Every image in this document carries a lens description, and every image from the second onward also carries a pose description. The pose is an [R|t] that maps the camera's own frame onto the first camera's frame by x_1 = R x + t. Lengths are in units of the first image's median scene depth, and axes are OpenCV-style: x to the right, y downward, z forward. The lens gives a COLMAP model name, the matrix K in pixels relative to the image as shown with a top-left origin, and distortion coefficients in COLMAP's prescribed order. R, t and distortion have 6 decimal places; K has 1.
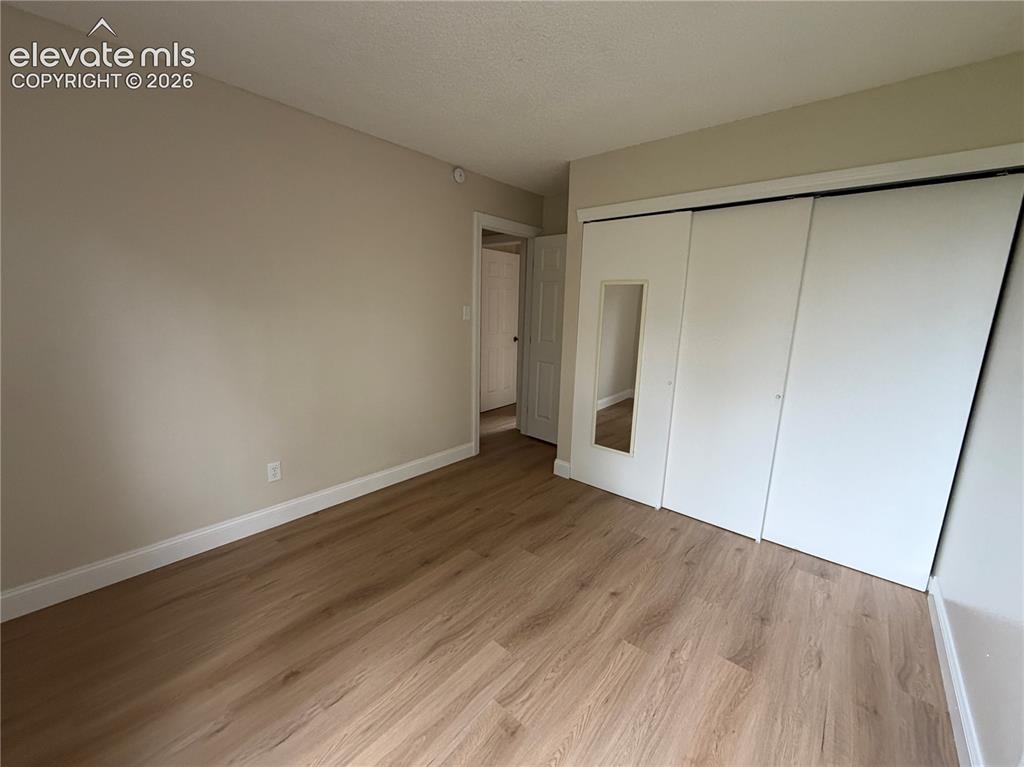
lens RADIAL K [[407.6, 0, 510.2], [0, 407.6, 385.4], [0, 0, 1]] dist [0.001119, -0.000159]
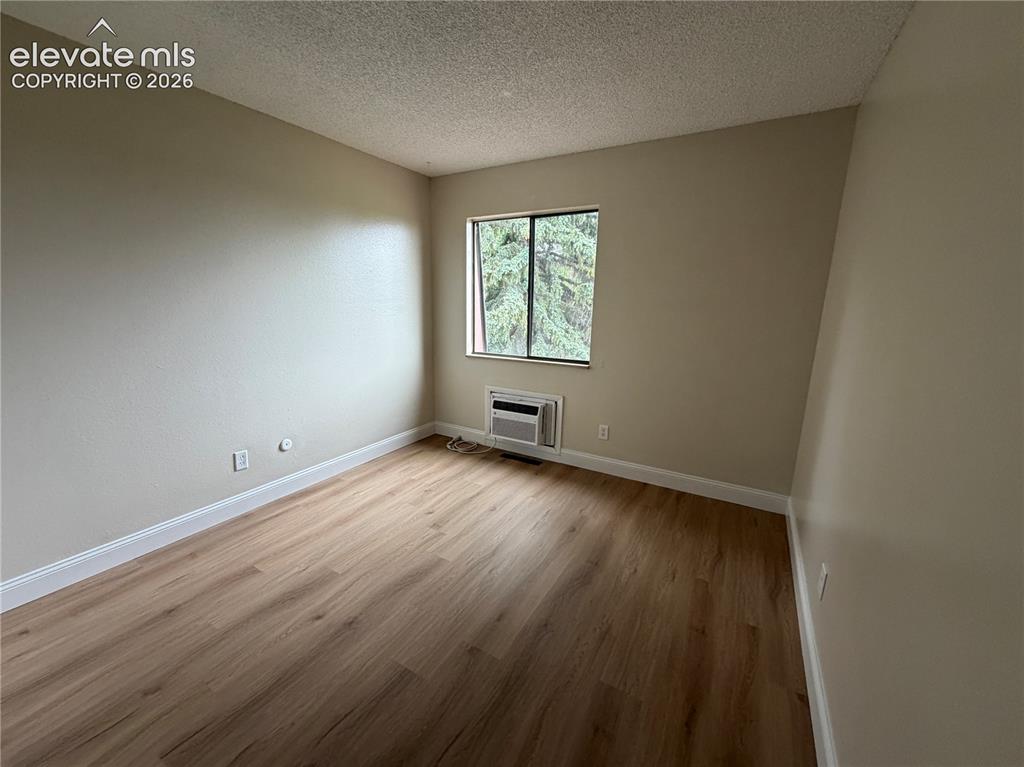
lens RADIAL K [[407.6, 0, 510.2], [0, 407.6, 385.4], [0, 0, 1]] dist [0.001119, -0.000159]
pose [[-0.982219, -0.005911, -0.187644, 0.016373], [-0.079854, 0.917735, 0.389084, -0.365846], [0.169907, 0.397150, -0.901889, 1.849891]]
